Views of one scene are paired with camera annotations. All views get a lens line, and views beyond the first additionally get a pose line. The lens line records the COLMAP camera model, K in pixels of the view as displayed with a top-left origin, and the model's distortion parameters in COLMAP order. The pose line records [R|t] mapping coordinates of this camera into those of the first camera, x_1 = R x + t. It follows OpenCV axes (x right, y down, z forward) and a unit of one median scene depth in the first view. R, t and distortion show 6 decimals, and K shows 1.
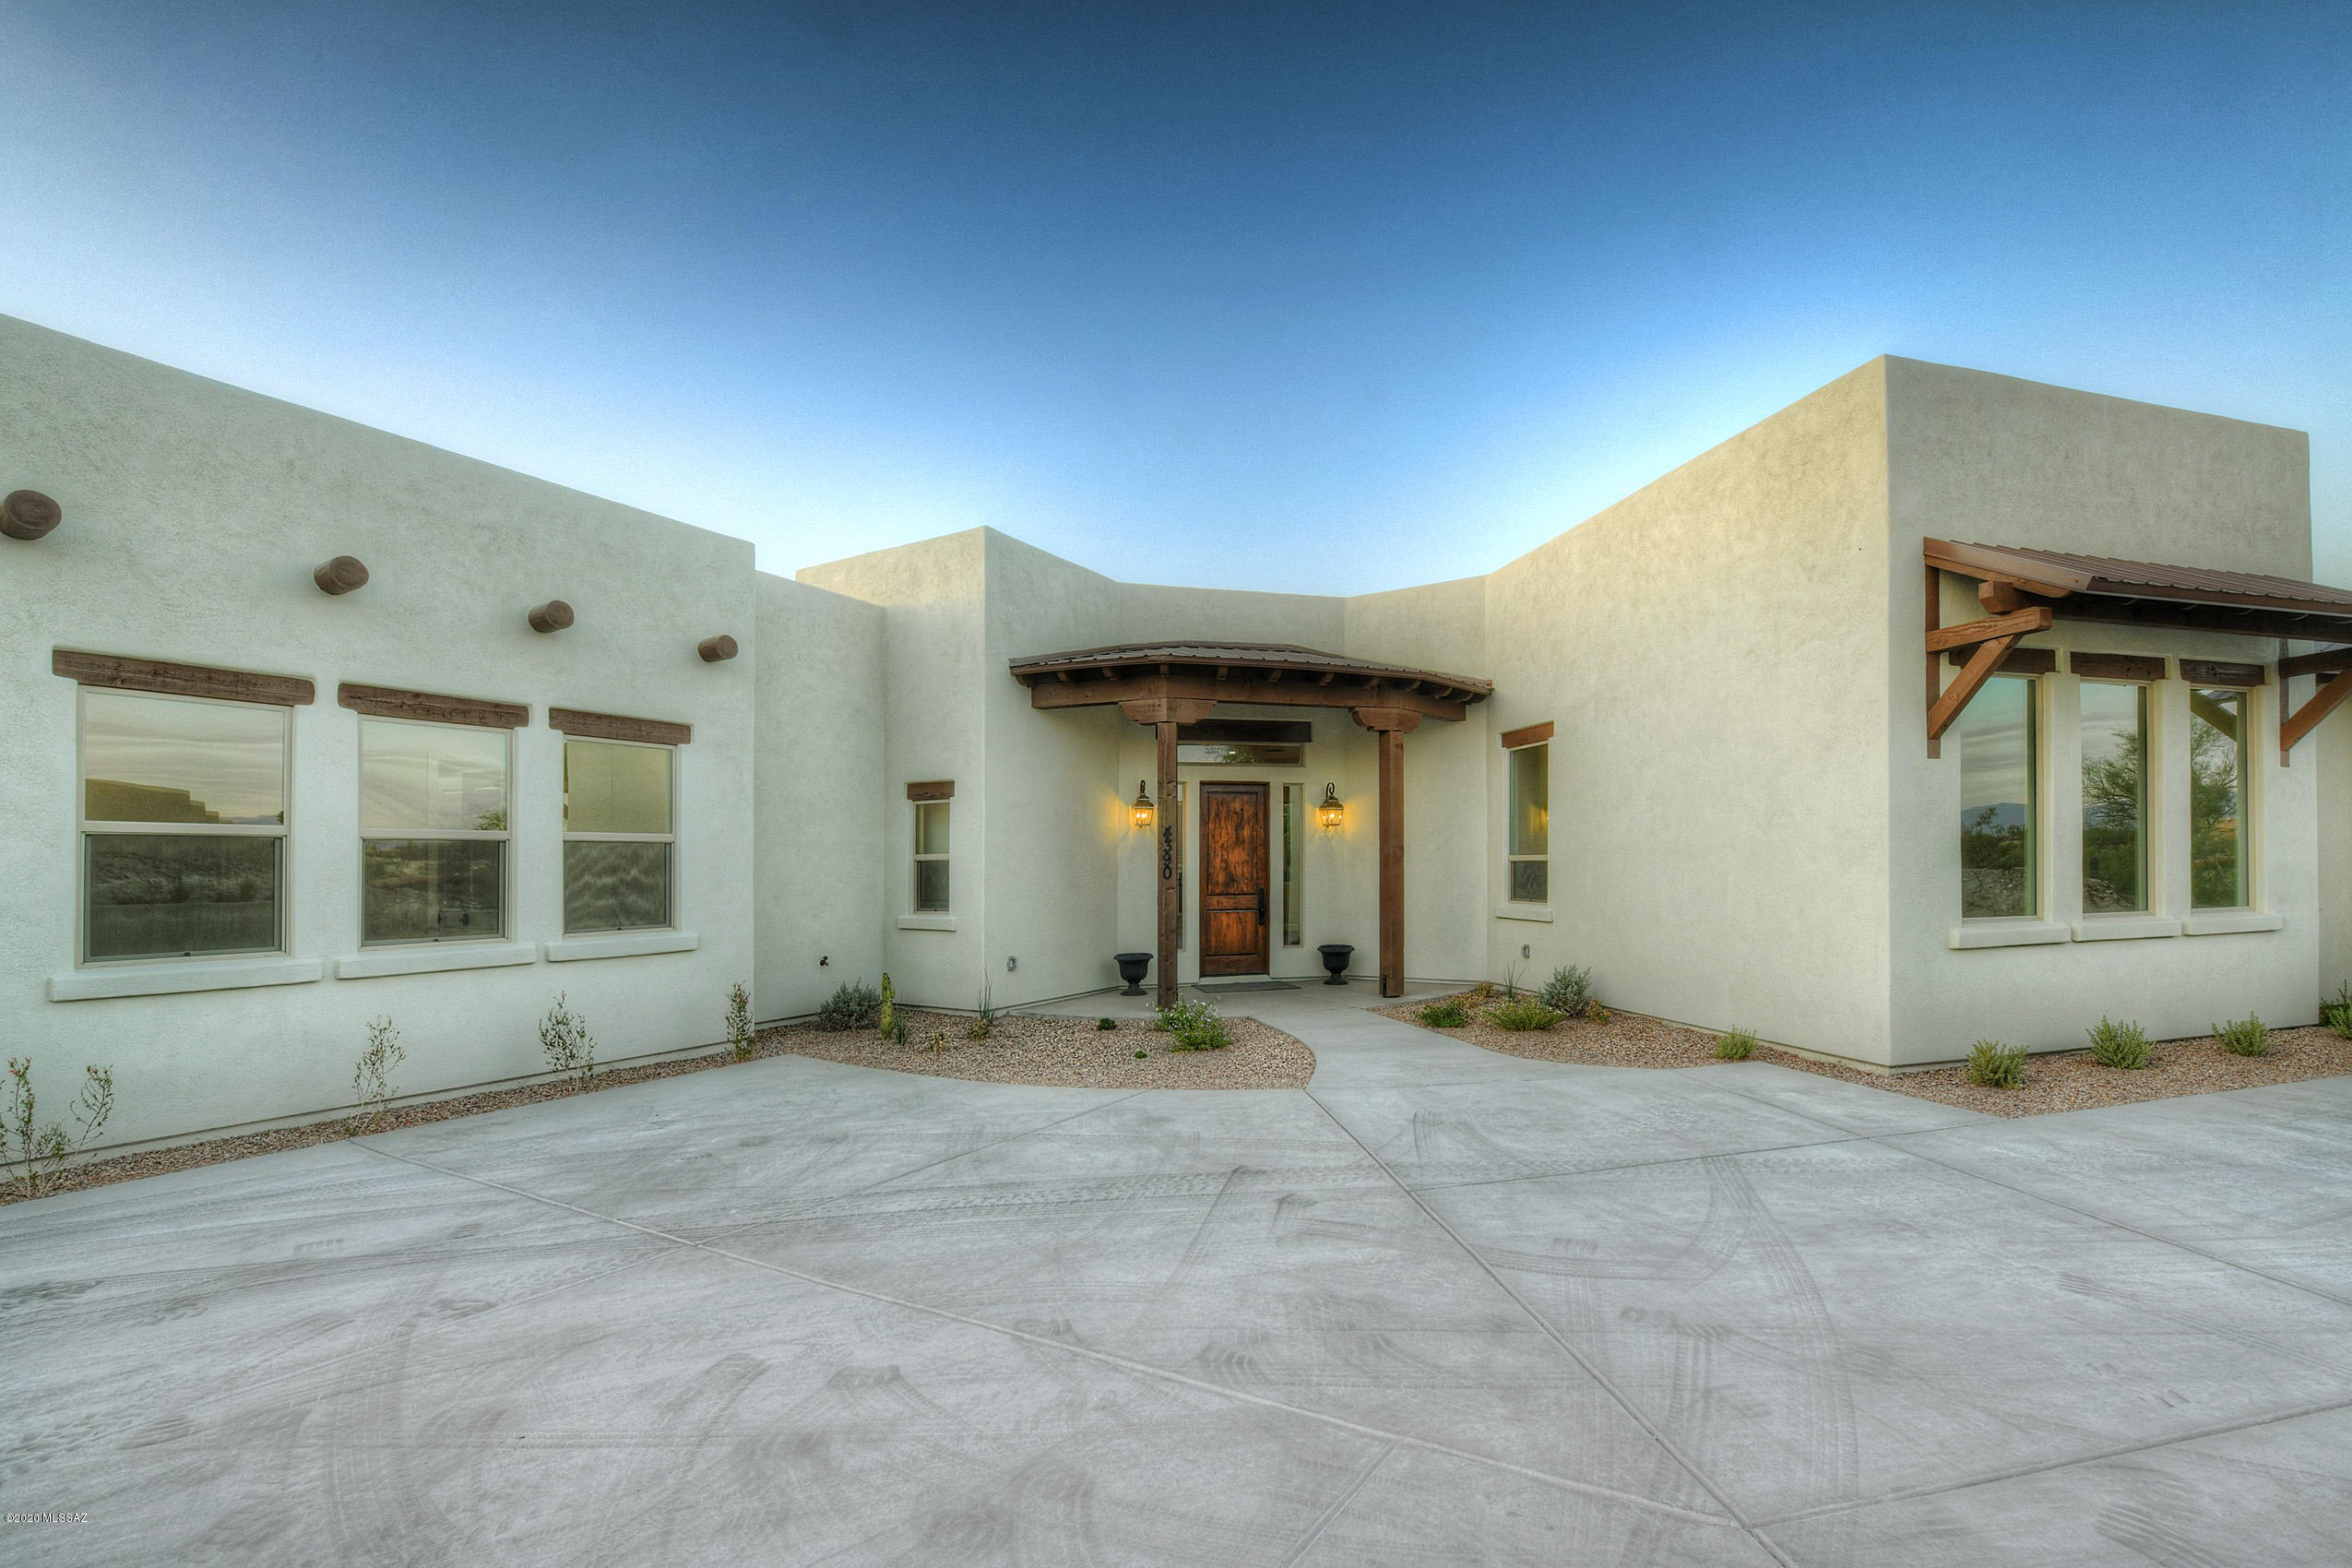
lens RADIAL K [[1073.9, 0, 1084.8], [0, 1073.9, 890.8], [0, 0, 1]] dist [-0.019348, -0.004177]
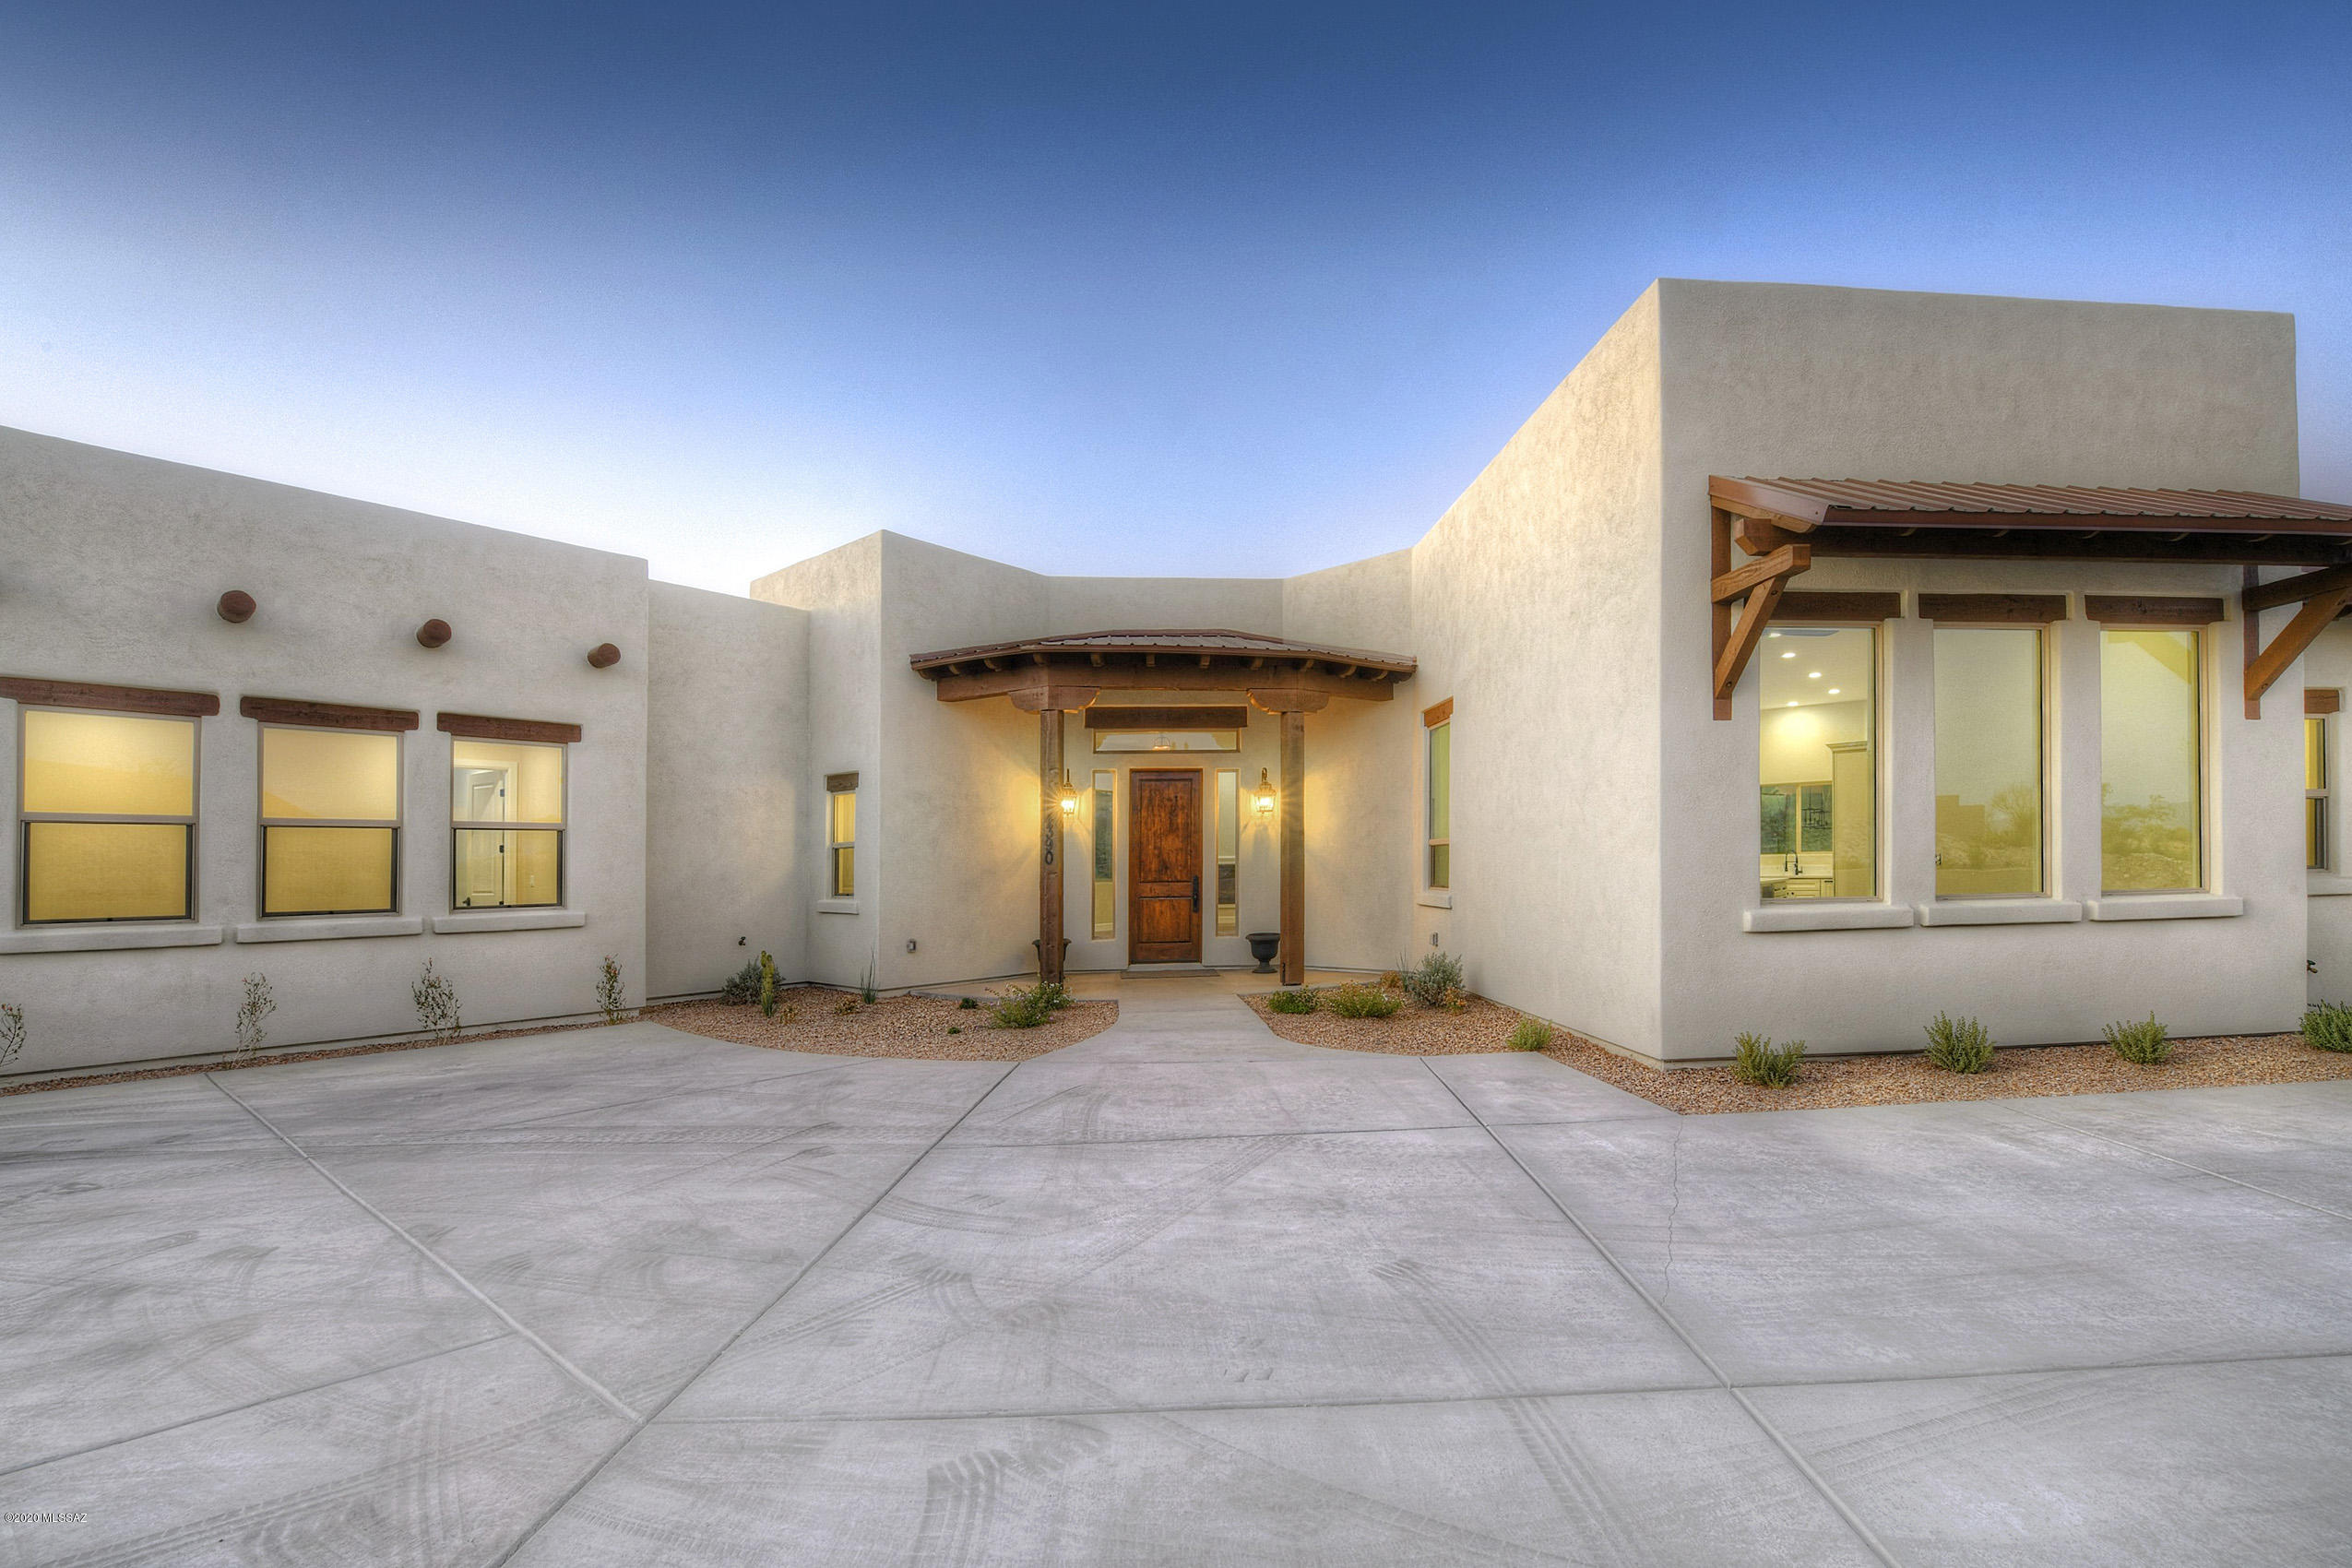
lens RADIAL K [[1073.9, 0, 1084.8], [0, 1073.9, 890.8], [0, 0, 1]] dist [-0.019348, -0.004177]
pose [[0.981575, 0.002023, -0.191066, 0.415349], [-0.002122, 0.999998, -0.000314, 0.019924], [0.191065, 0.000714, 0.981577, 0.007335]]
